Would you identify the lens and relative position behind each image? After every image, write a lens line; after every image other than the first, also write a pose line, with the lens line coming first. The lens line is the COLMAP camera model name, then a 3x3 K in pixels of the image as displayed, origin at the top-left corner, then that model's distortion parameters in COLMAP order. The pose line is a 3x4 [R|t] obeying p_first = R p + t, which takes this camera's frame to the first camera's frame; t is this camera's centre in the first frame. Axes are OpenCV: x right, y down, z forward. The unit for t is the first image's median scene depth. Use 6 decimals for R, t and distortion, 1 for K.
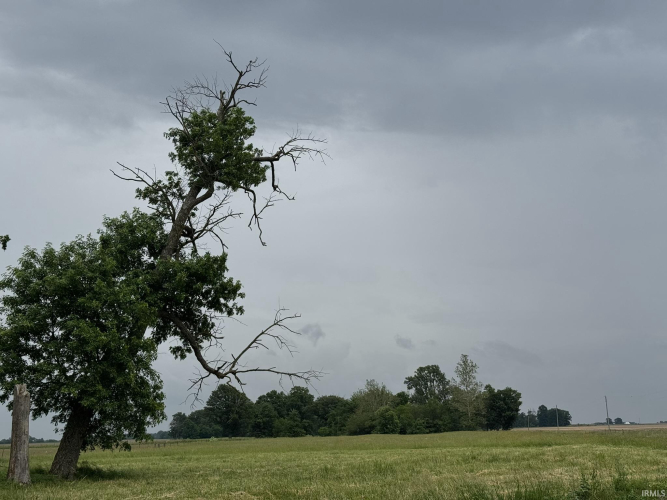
lens RADIAL K [[919.0, 0, 333.5], [0, 919.0, 250.0], [0, 0, 1]] dist [0.044986, 0.033425]
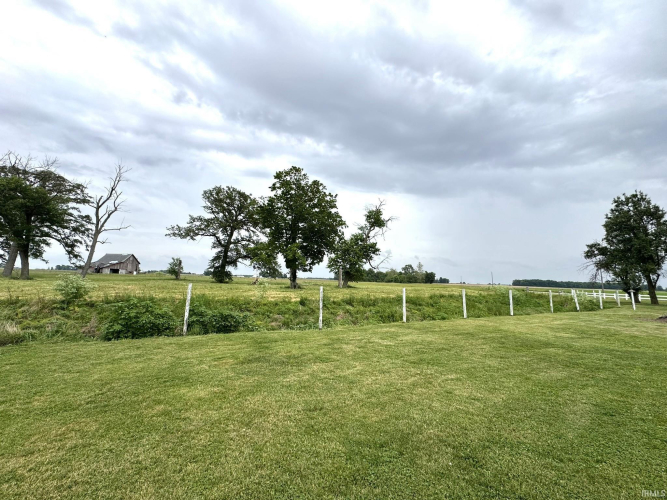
lens RADIAL K [[268.1, 0, 332.0], [0, 268.1, 253.6], [0, 0, 1]] dist [-0.000170, -0.000251]
pose [[0.985364, 0.043556, -0.164808, -0.108146], [-0.027344, 0.994673, 0.099390, -0.063241], [0.168259, -0.093429, 0.981305, -0.343789]]
